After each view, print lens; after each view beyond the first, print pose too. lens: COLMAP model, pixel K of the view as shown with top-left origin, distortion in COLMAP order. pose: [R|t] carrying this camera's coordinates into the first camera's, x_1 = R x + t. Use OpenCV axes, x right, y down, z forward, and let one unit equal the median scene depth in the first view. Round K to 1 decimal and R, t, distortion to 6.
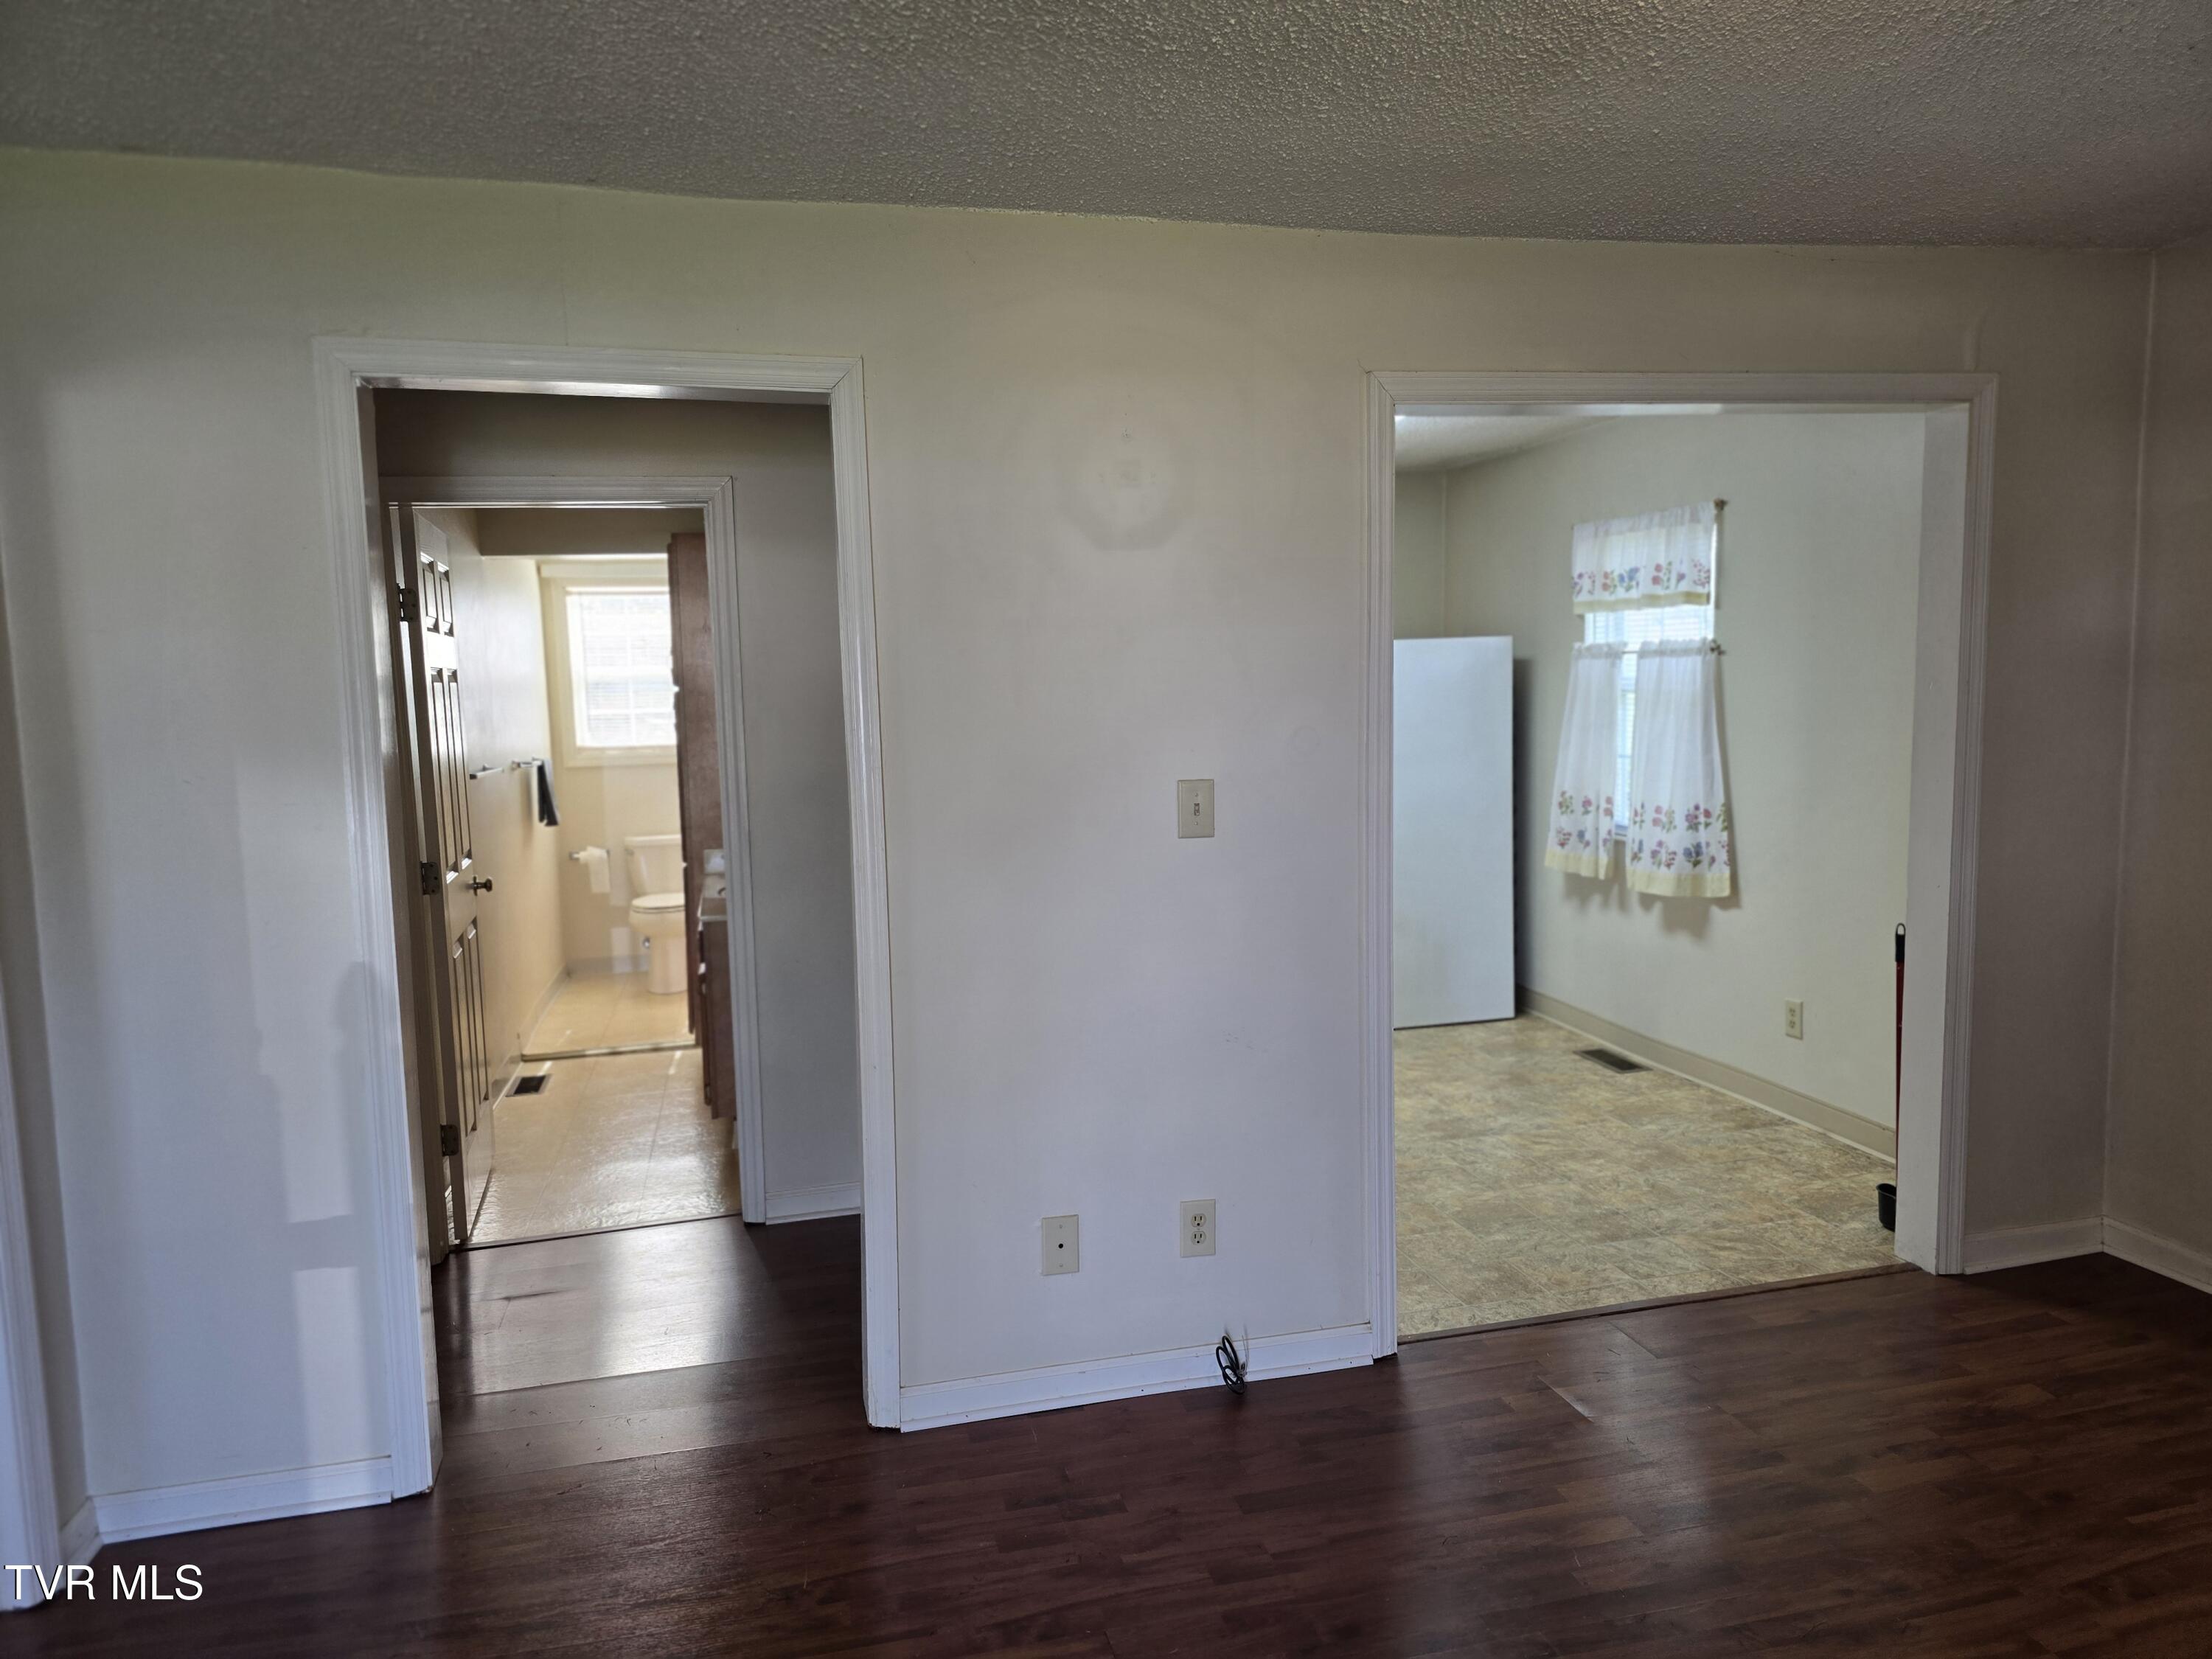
lens RADIAL K [[1484.5, 0, 1103.1], [0, 1484.5, 842.3], [0, 0, 1]] dist [0.058035, -0.060001]
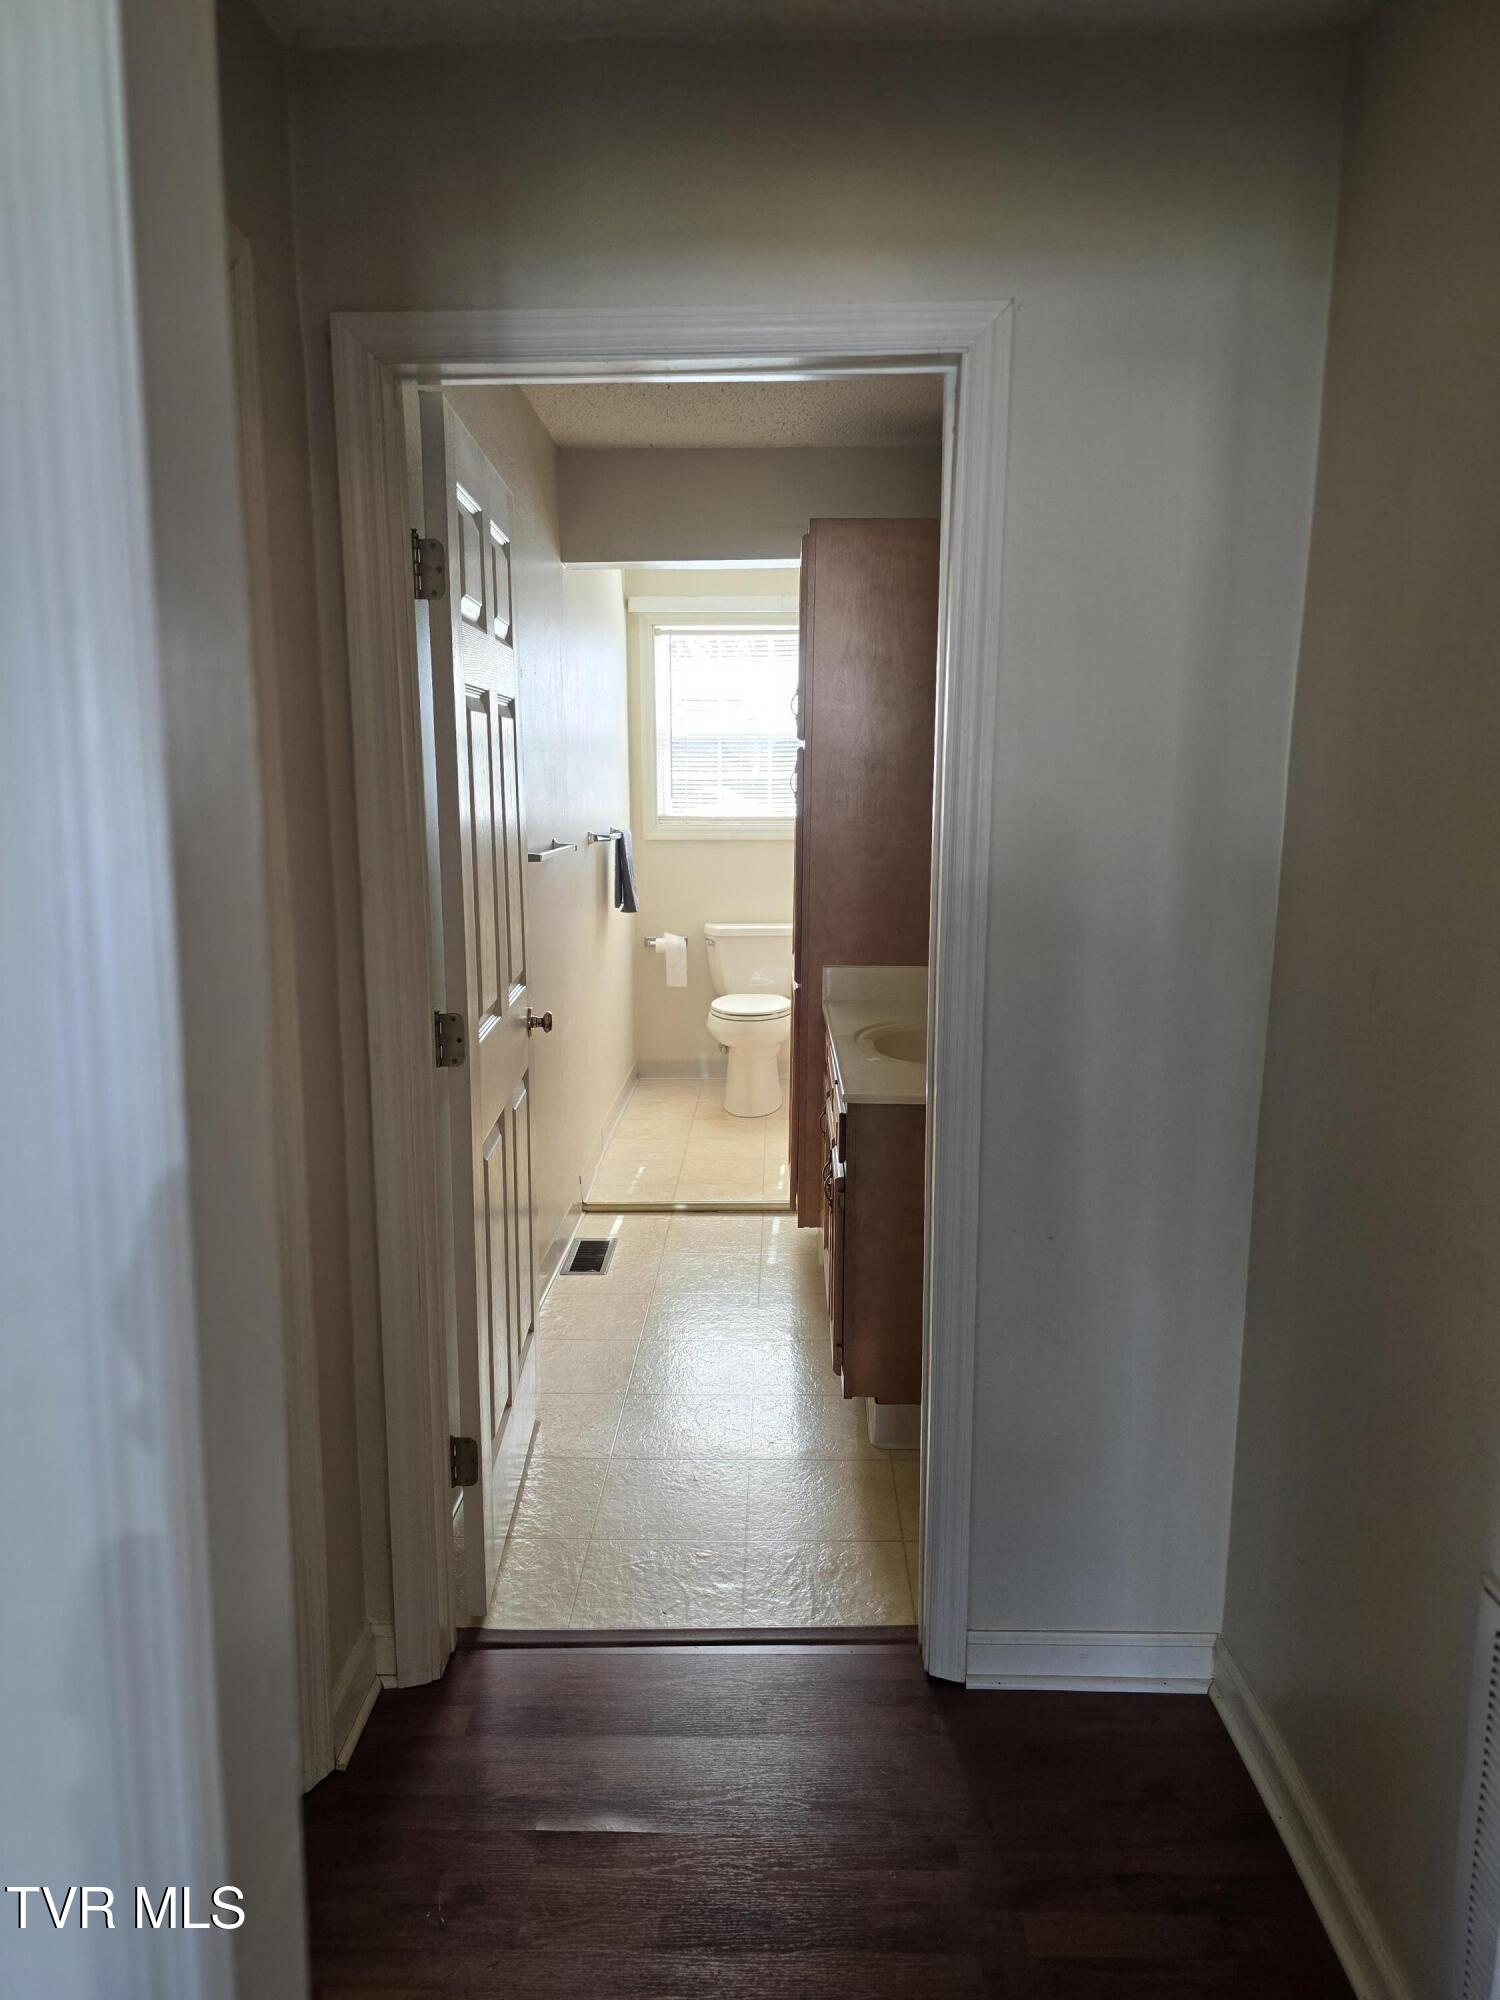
lens RADIAL K [[1342.2, 0, 748.4], [0, 1342.2, 1004.8], [0, 0, 1]] dist [0.058035, -0.060001]
pose [[0.965915, 0.070936, -0.248949, -0.158182], [-0.052676, 0.995461, 0.079267, -0.030525], [0.253442, -0.063451, 0.965267, 0.402550]]
